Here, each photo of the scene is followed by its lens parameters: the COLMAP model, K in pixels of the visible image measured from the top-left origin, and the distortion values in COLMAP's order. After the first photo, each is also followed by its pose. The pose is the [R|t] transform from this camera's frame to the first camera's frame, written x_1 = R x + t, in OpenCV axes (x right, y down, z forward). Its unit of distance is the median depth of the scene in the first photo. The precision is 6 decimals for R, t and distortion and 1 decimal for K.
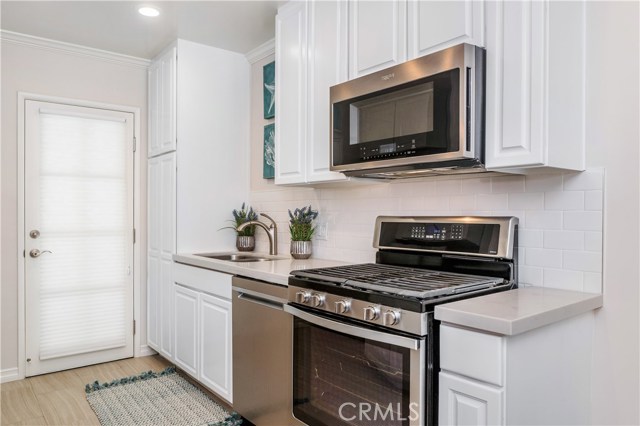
lens RADIAL K [[453.1, 0, 320.6], [0, 453.1, 213.7], [0, 0, 1]] dist [-0.001273, -0.002054]
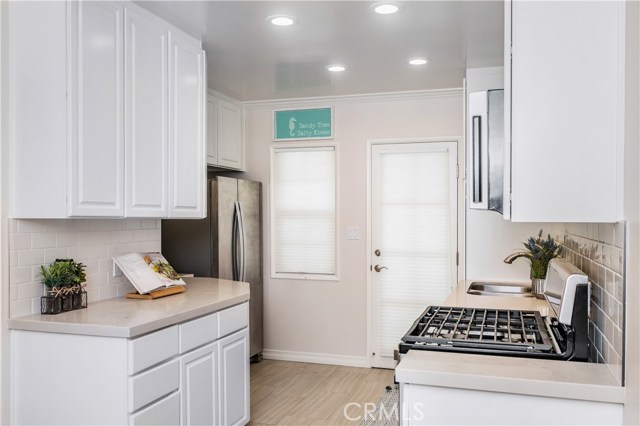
lens RADIAL K [[557.1, 0, 319.9], [0, 557.1, 213.8], [0, 0, 1]] dist [0.016387, 0.000713]
pose [[0.526172, -0.005332, -0.850362, 0.579381], [-0.006118, 0.999931, -0.010056, -0.045293], [0.850356, 0.010493, 0.526103, 0.061718]]
